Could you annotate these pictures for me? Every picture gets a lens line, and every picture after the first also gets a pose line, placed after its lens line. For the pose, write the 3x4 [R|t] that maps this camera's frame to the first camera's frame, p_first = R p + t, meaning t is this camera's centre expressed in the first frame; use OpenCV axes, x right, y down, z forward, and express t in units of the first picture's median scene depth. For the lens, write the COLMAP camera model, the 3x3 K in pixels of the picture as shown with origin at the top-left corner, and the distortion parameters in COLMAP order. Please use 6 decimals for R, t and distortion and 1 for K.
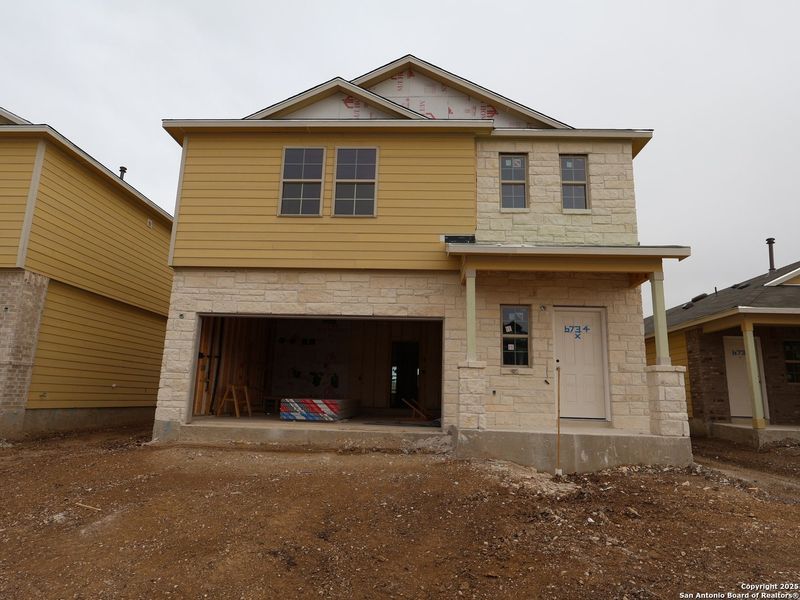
lens RADIAL K [[480.6, 0, 400.3], [0, 480.6, 317.4], [0, 0, 1]] dist [-0.001198, -0.000306]
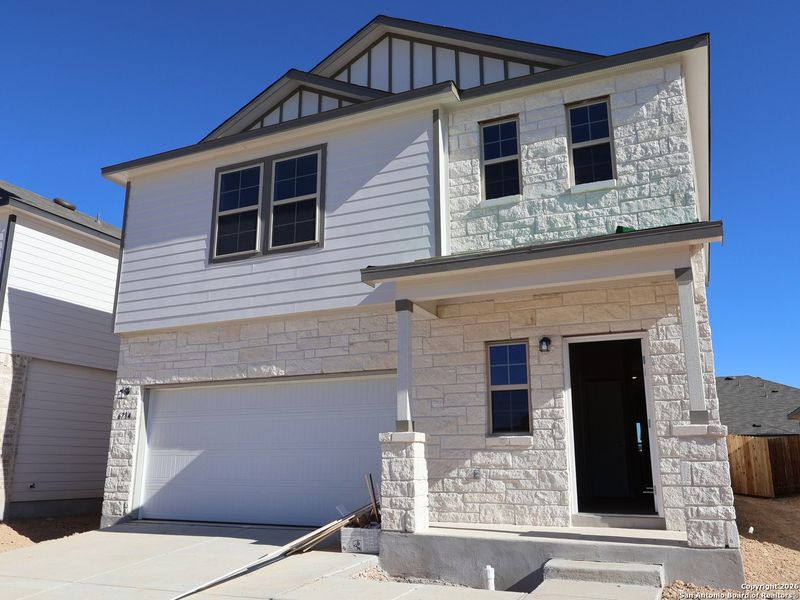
lens RADIAL K [[661.2, 0, 398.4], [0, 661.2, 318.7], [0, 0, 1]] dist [-0.006442, -0.002759]
pose [[0.926349, -0.108635, -0.360661, 0.425494], [0.089867, 0.993598, -0.068460, -0.007035], [0.365789, 0.031006, 0.930181, 0.083009]]
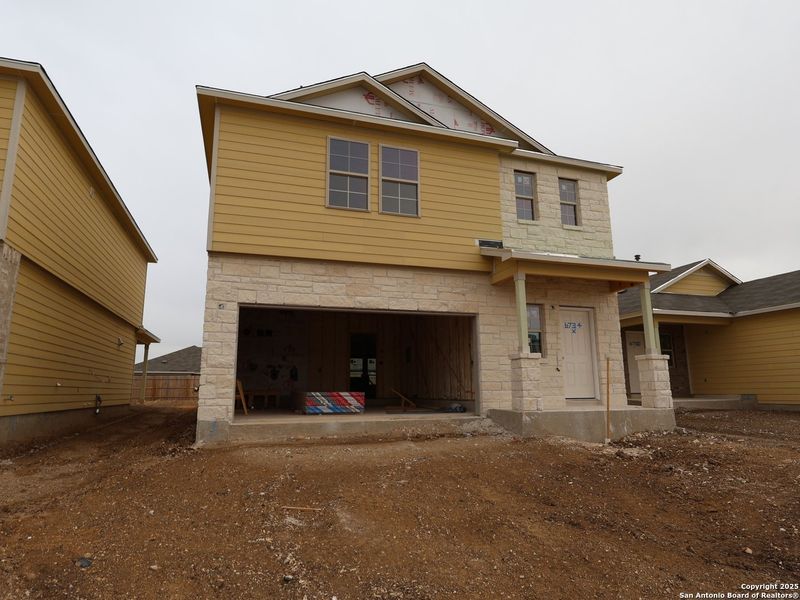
lens RADIAL K [[480.6, 0, 400.3], [0, 480.6, 317.4], [0, 0, 1]] dist [-0.001198, -0.000306]
pose [[0.934351, 0.016732, 0.355960, -0.460601], [-0.024217, 0.999569, 0.016581, -0.005104], [-0.355529, -0.024113, 0.934354, 0.022879]]
